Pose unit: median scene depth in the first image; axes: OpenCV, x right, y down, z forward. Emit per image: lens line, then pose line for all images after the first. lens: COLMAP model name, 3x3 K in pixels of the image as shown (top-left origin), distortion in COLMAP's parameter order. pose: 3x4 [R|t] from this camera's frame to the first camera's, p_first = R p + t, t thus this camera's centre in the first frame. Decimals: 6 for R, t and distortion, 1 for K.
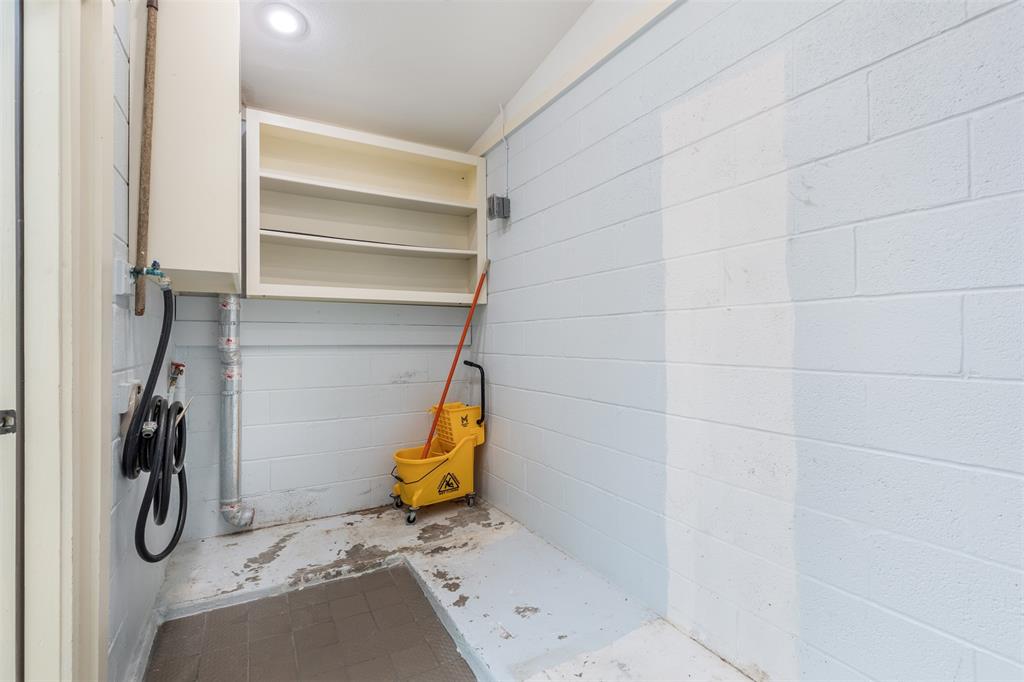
lens RADIAL K [[468.6, 0, 520.2], [0, 468.6, 338.1], [0, 0, 1]] dist [-0.000048, 0.000112]
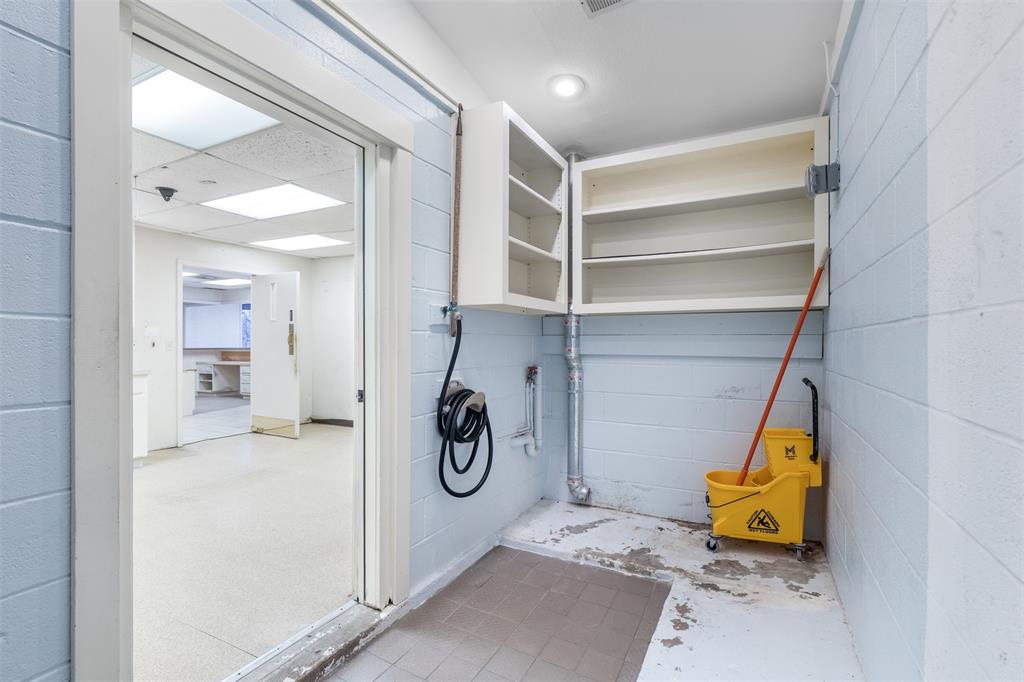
lens RADIAL K [[468.6, 0, 520.4], [0, 468.6, 344.7], [0, 0, 1]] dist [-0.000048, 0.000112]
pose [[0.543721, 0.005980, -0.839244, 0.360546], [0.002517, 0.999959, 0.008756, -0.021066], [0.839262, -0.006873, 0.543684, 0.195749]]
